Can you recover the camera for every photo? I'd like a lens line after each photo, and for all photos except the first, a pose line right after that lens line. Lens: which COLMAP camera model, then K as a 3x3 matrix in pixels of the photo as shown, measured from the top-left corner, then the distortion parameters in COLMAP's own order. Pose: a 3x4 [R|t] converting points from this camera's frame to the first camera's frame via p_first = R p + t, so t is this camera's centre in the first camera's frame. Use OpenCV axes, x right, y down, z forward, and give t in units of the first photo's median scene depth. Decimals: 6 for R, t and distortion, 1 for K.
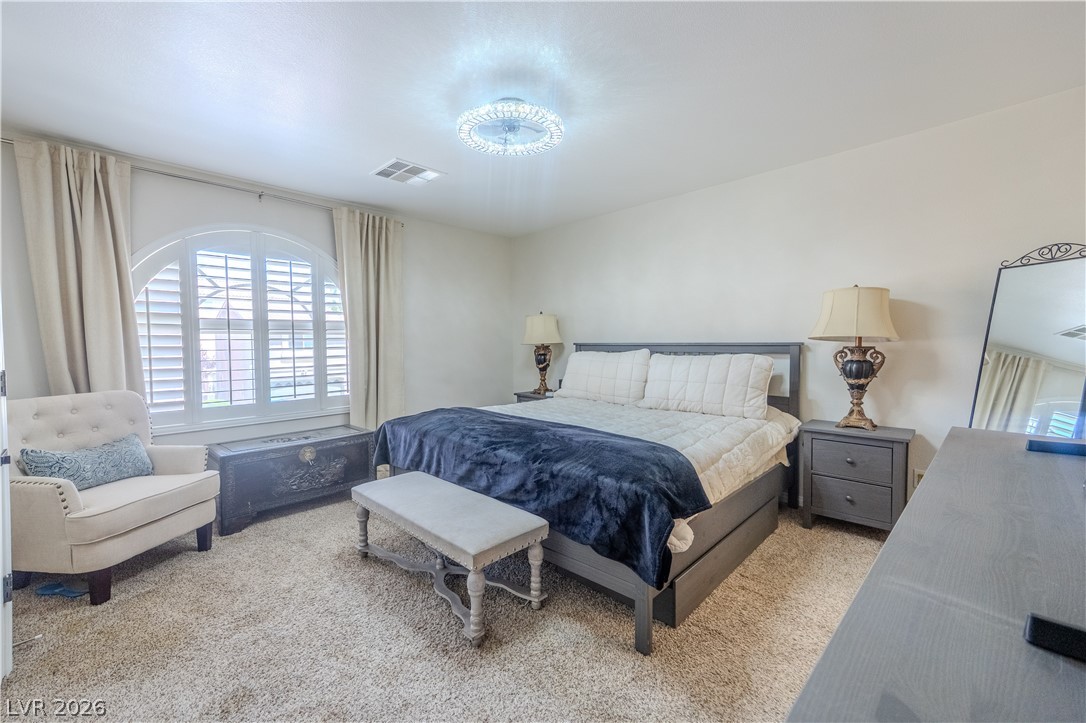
lens RADIAL K [[435.3, 0, 524.0], [0, 435.3, 356.4], [0, 0, 1]] dist [0.017433, 0.000082]
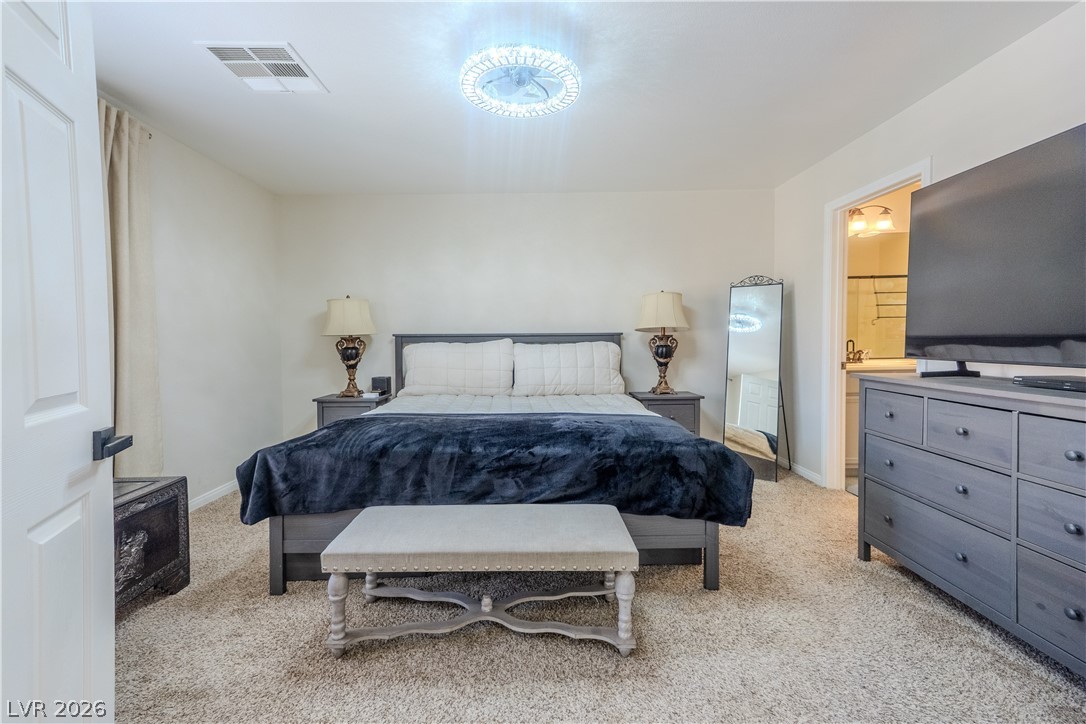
lens RADIAL K [[457.6, 0, 515.8], [0, 457.6, 353.0], [0, 0, 1]] dist [0.011947, 0.000094]
pose [[0.711088, -0.019482, 0.702833, -0.593940], [0.025785, 0.999666, 0.001622, 0.019564], [-0.702630, 0.016970, 0.711353, 0.304673]]
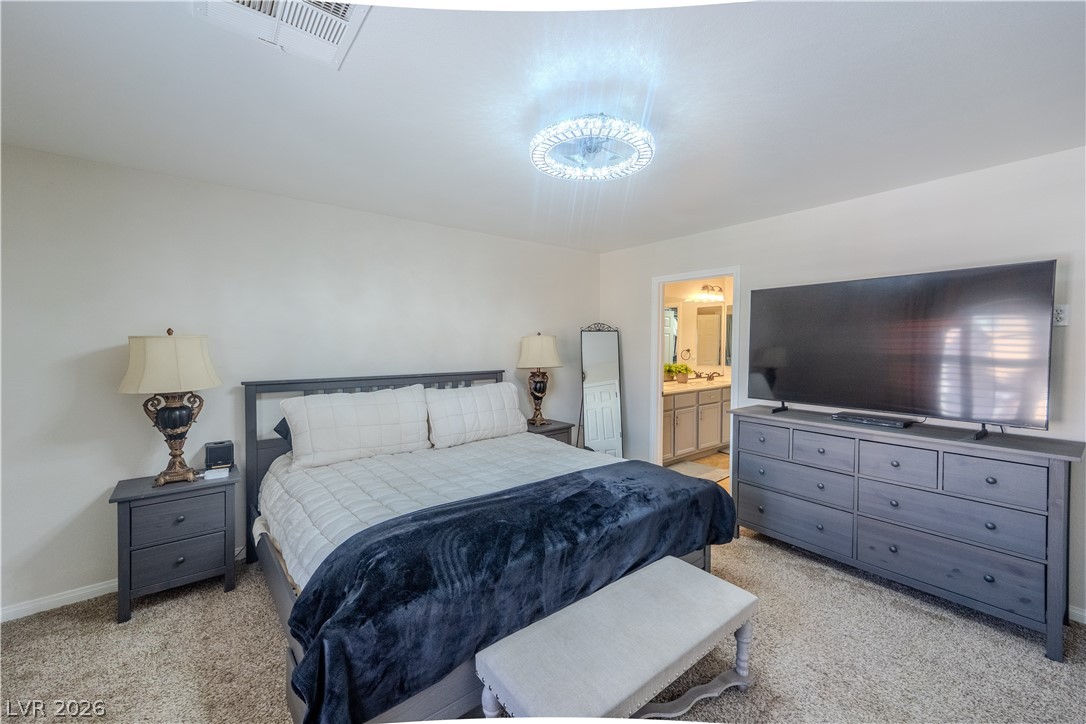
lens RADIAL K [[435.3, 0, 524.0], [0, 435.3, 356.9], [0, 0, 1]] dist [0.017433, 0.000082]
pose [[0.117492, -0.025802, 0.992739, -0.776644], [0.032094, 0.999239, 0.022173, -0.114323], [-0.992555, 0.029256, 0.118231, 0.881786]]
